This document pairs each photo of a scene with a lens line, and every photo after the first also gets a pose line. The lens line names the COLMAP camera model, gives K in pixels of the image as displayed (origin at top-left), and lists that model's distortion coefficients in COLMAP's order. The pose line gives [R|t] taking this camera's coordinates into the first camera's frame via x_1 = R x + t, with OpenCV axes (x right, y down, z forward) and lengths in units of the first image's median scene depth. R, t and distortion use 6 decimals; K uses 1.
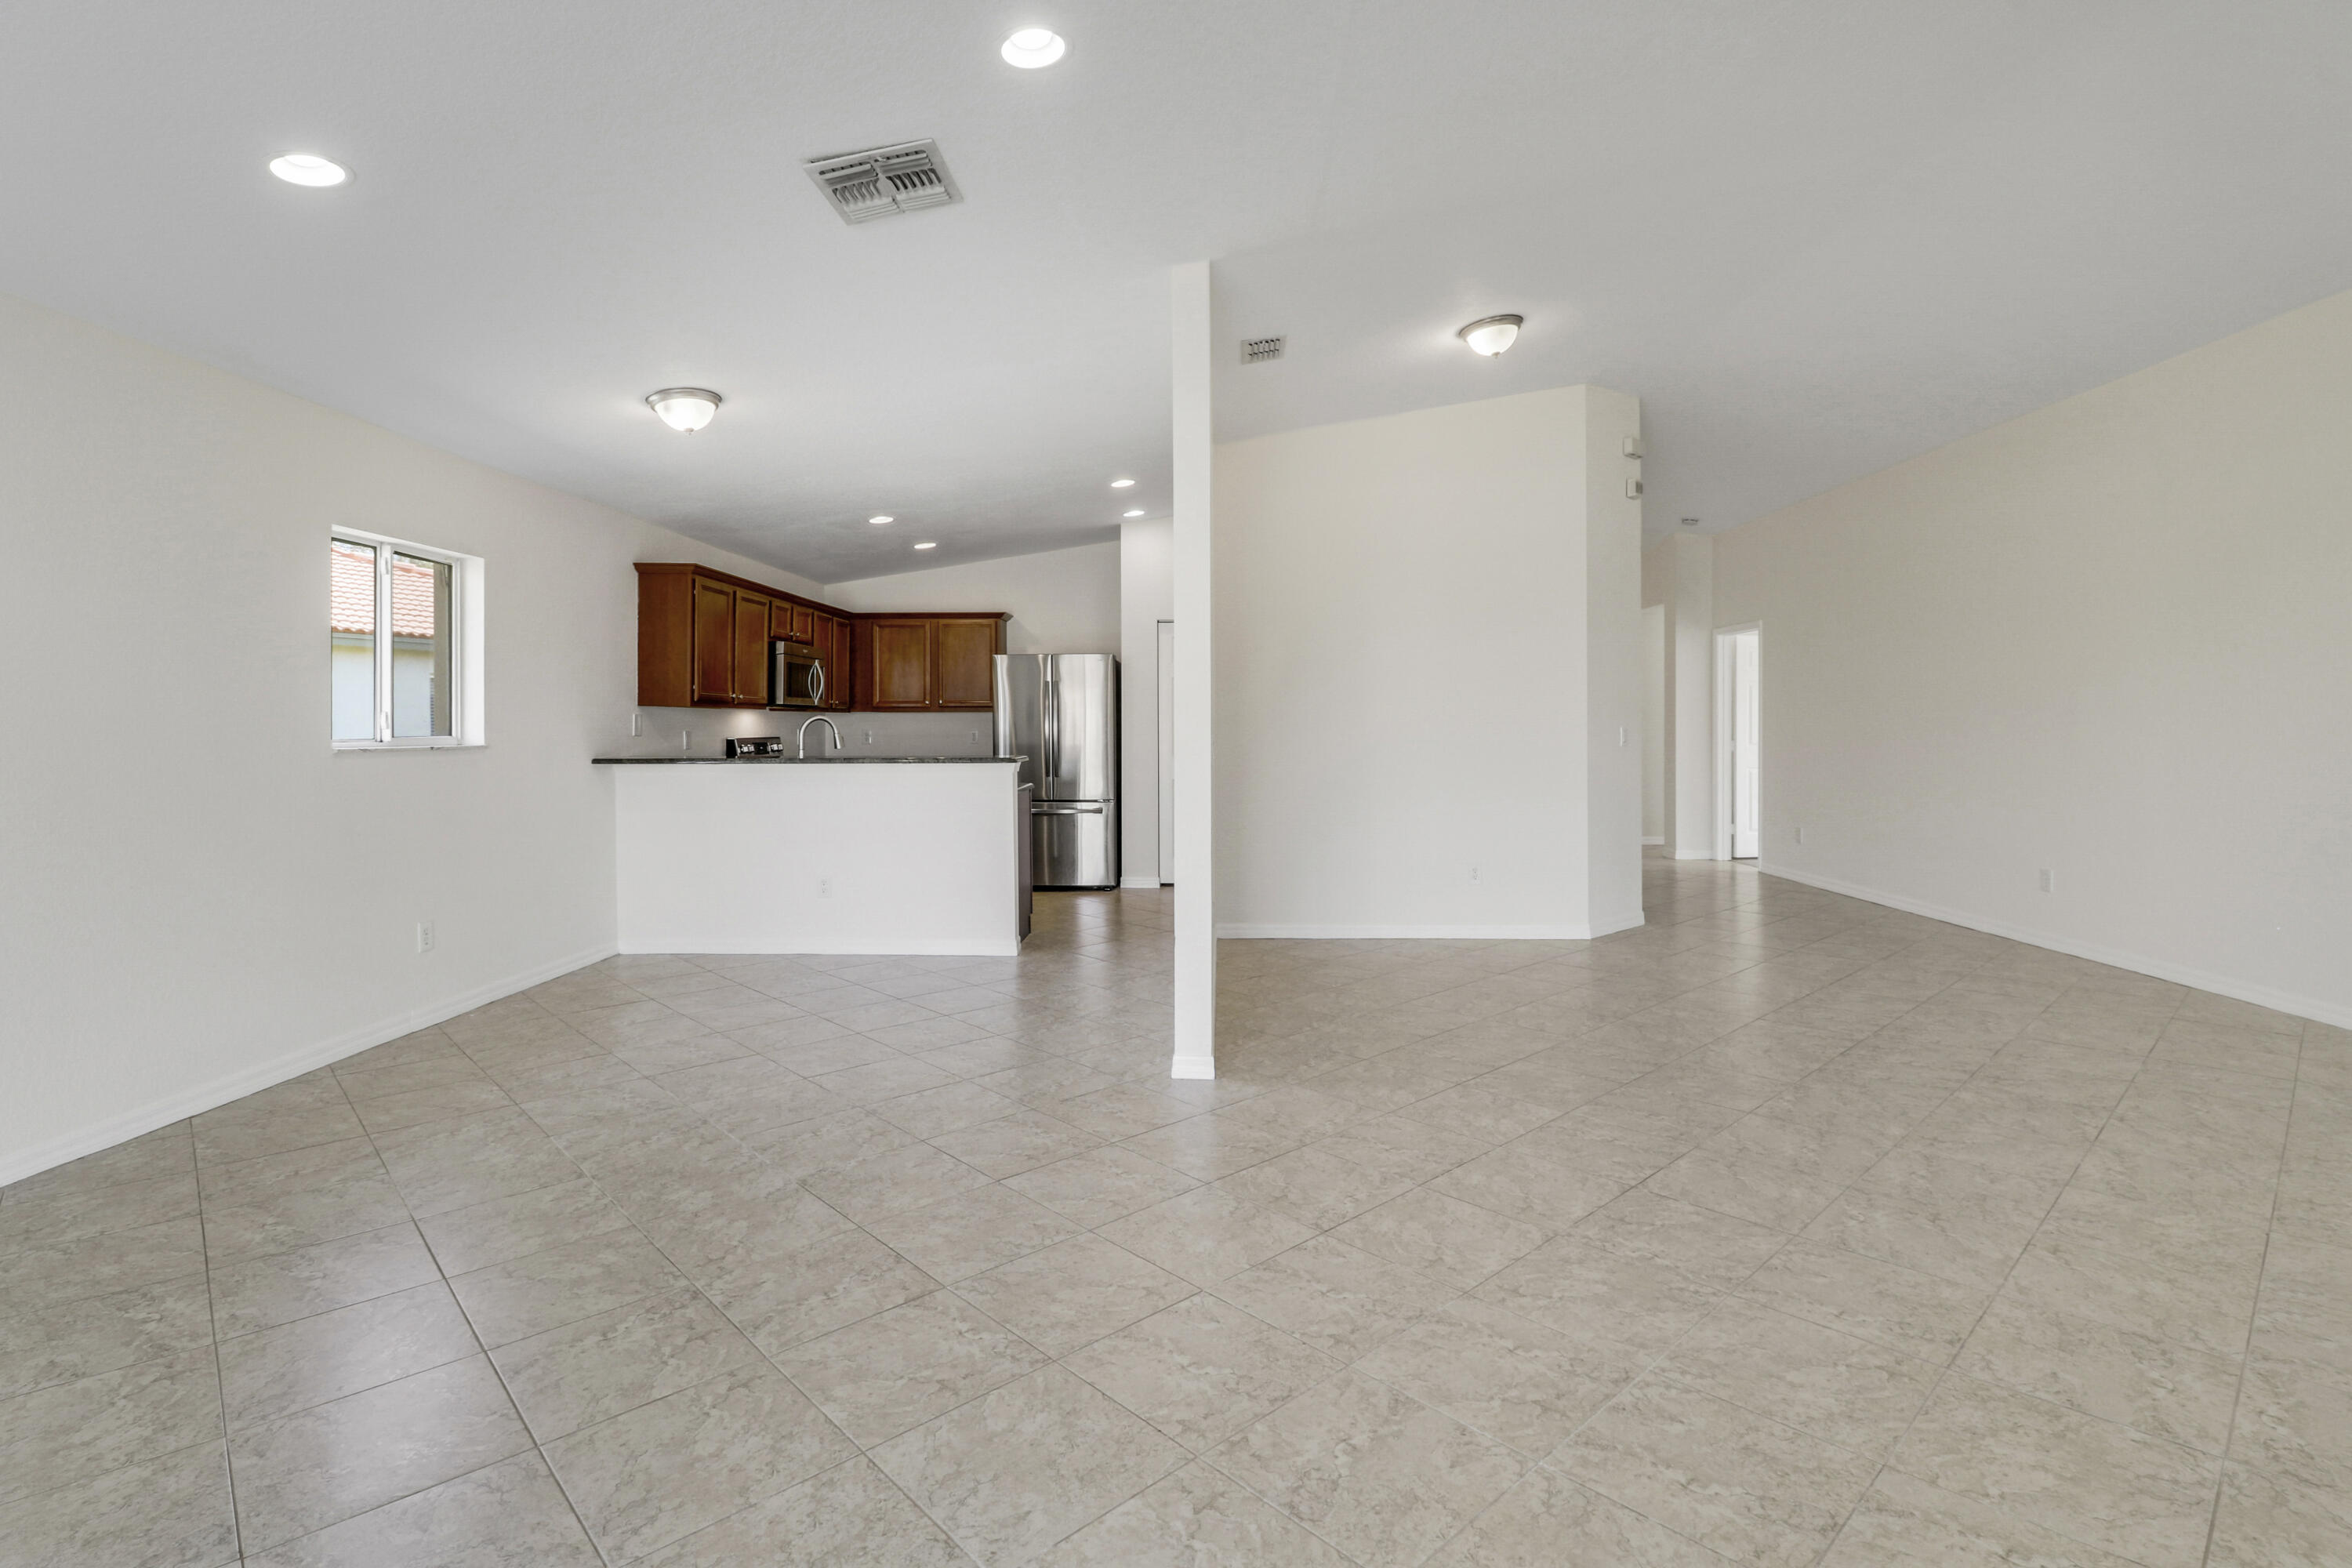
lens RADIAL K [[1101.3, 0, 1191.0], [0, 1101.3, 728.1], [0, 0, 1]] dist [0.008916, -0.016730]
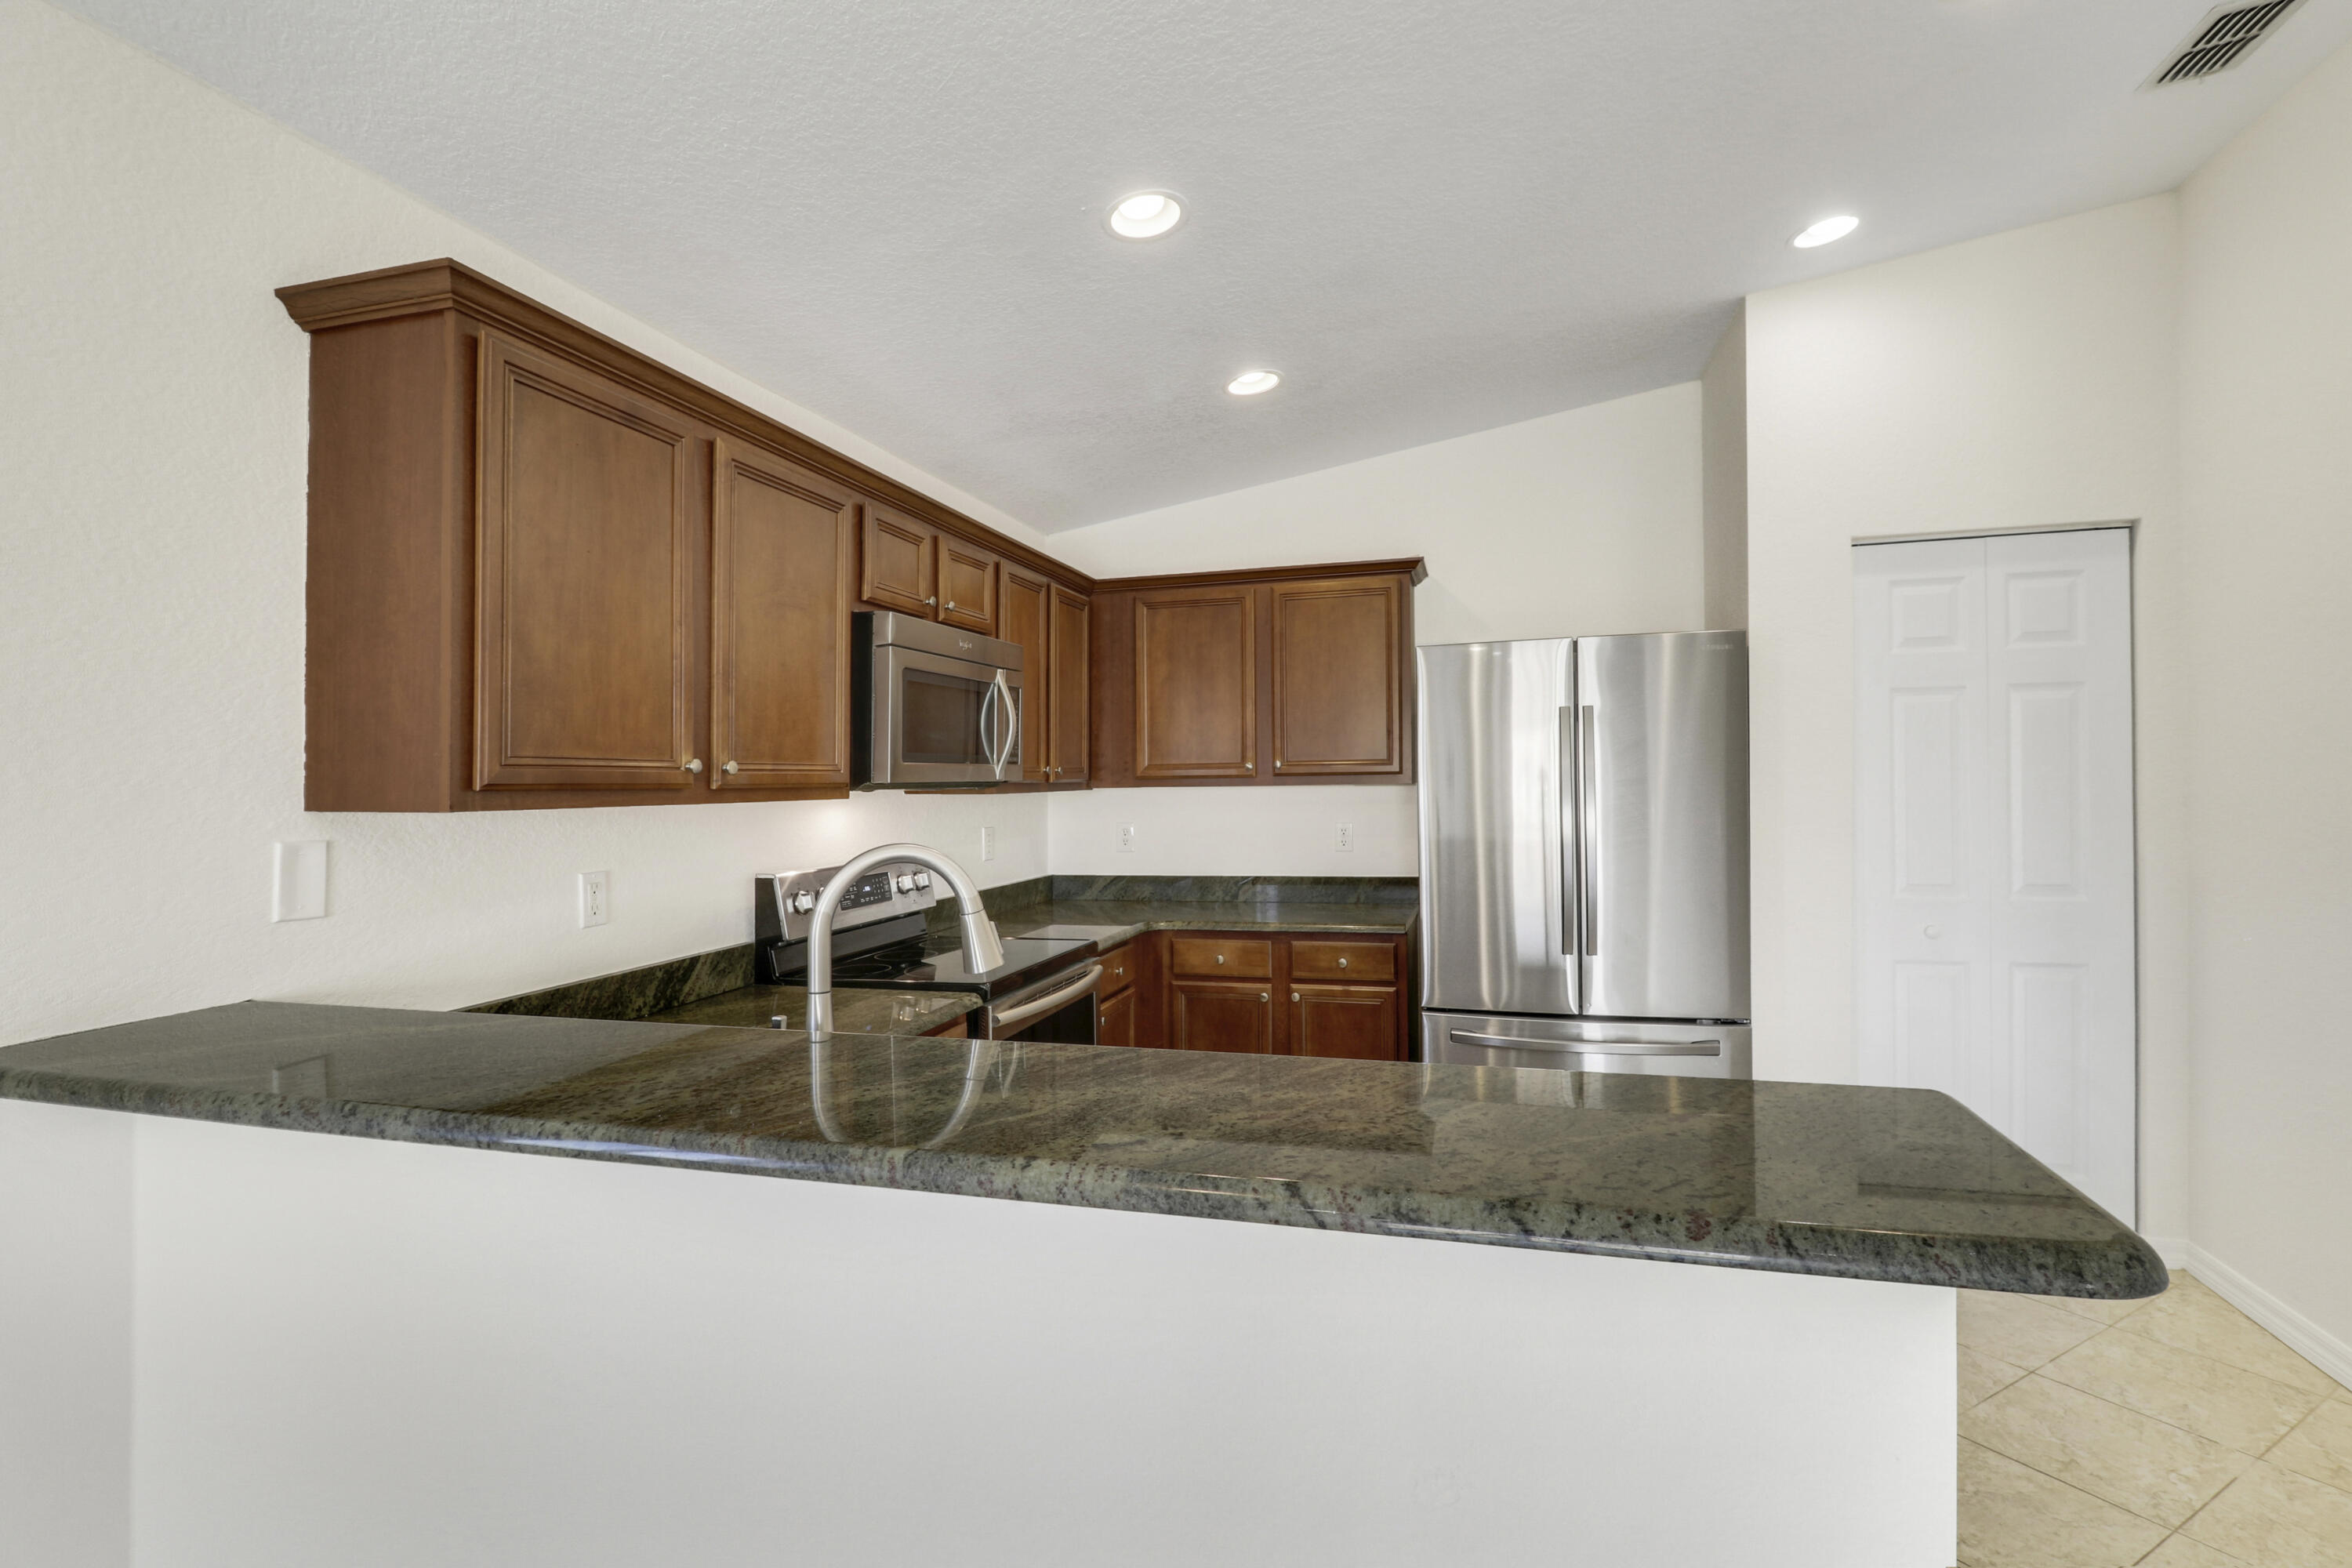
lens RADIAL K [[1107.4, 0, 1186.6], [0, 1107.4, 756.6], [0, 0, 1]] dist [-0.020700, 0.000380]
pose [[0.969831, -0.012574, -0.243455, -0.163252], [0.008402, 0.999800, -0.018171, -0.020210], [0.243634, 0.015577, 0.969742, 0.584960]]
